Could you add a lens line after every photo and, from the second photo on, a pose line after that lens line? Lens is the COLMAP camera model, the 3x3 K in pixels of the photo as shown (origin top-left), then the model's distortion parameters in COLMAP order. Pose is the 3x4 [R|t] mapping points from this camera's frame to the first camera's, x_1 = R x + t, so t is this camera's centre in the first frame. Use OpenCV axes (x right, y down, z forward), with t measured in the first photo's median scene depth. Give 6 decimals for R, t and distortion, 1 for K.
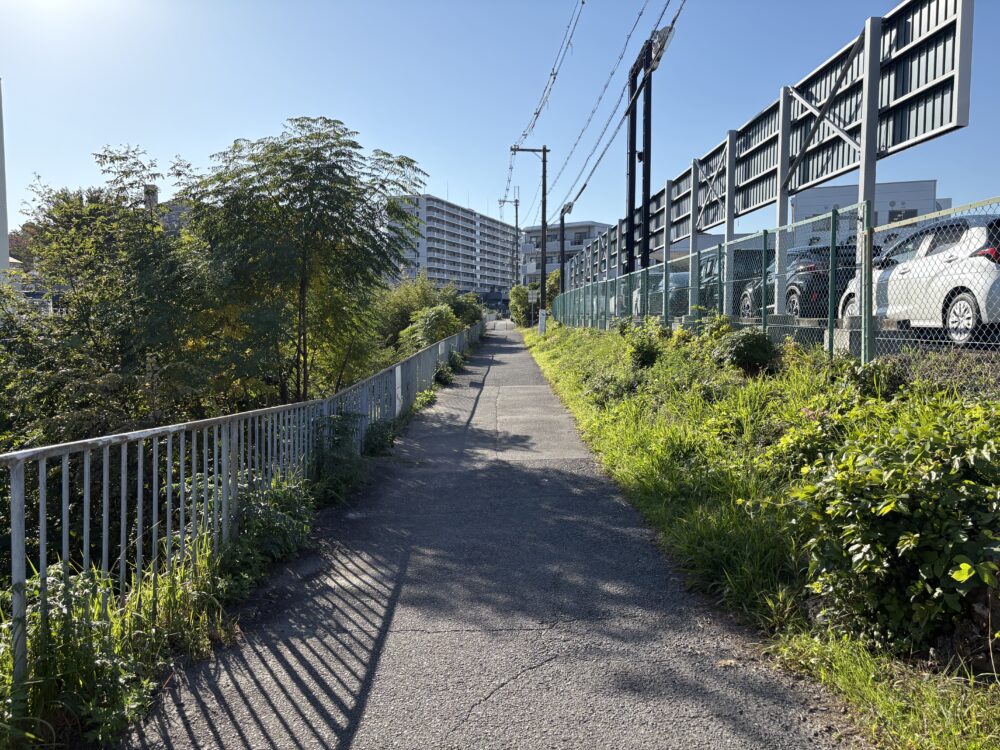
lens RADIAL K [[793.5, 0, 479.2], [0, 793.5, 380.5], [0, 0, 1]] dist [0.043082, -0.006614]
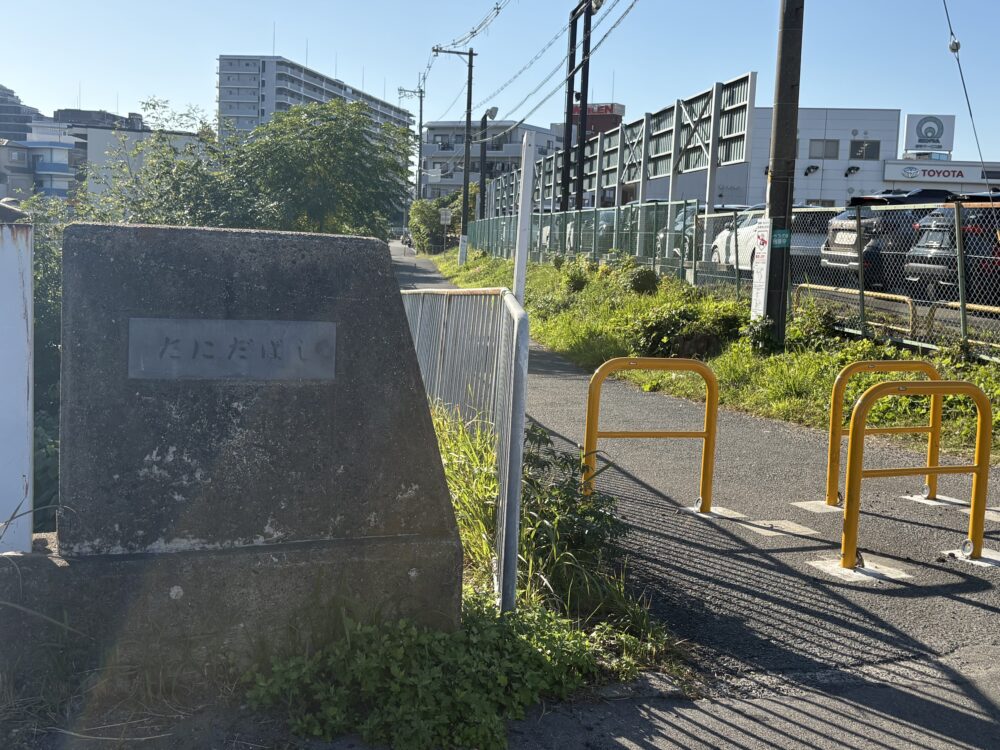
lens RADIAL K [[1282.6, 0, 500.0], [0, 1282.6, 375.0], [0, 0, 1]] dist [-0.022080, -0.010381]
pose [[0.988563, 0.028194, 0.148147, -0.163547], [-0.032569, 0.999100, 0.027188, 0.047281], [-0.147247, -0.031702, 0.988592, -0.782705]]
